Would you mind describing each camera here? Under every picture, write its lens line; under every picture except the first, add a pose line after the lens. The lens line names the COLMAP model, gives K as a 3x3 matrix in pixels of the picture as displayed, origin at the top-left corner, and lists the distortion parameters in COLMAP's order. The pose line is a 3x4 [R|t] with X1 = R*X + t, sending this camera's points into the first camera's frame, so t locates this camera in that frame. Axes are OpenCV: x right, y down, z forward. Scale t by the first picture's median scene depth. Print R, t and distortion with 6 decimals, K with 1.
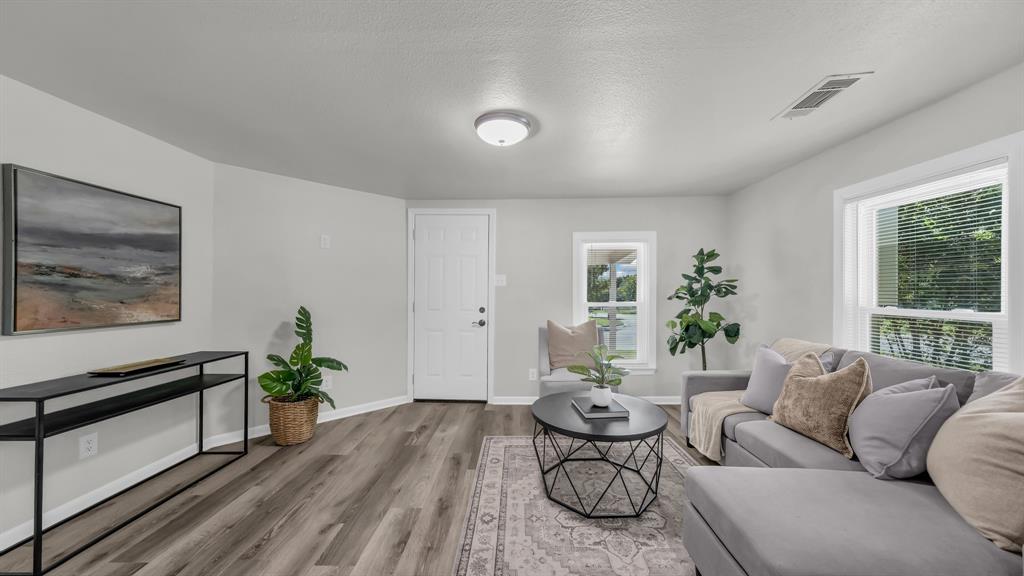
lens RADIAL K [[366.0, 0, 529.0], [0, 366.0, 290.4], [0, 0, 1]] dist [-0.007485, 0.000475]
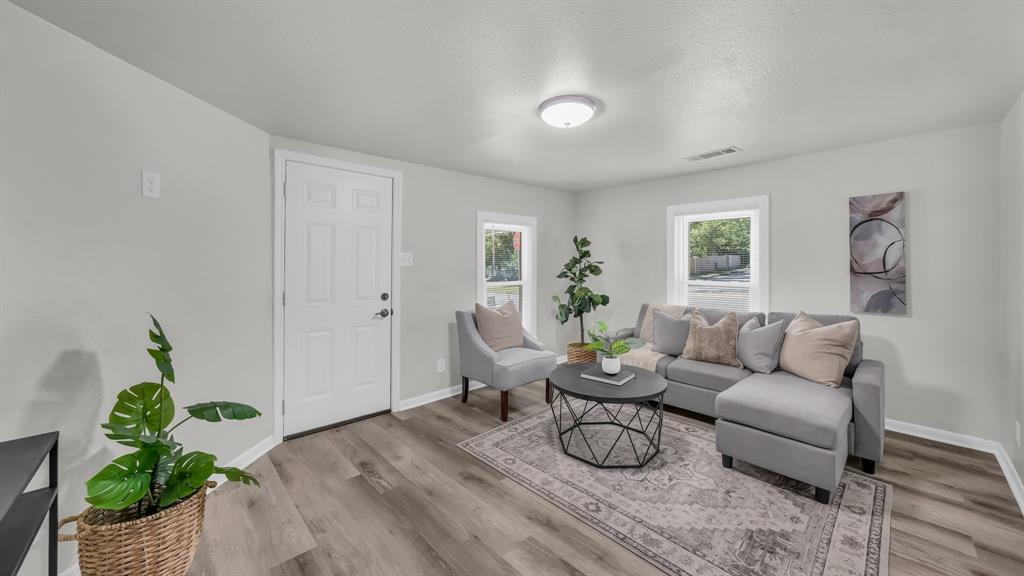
lens RADIAL K [[366.0, 0, 543.4], [0, 366.0, 261.1], [0, 0, 1]] dist [-0.007485, 0.000475]
pose [[0.696726, 0.007038, 0.717303, -0.521297], [-0.002539, 0.999970, -0.007346, -0.021119], [-0.717333, 0.003297, 0.696722, 0.227023]]
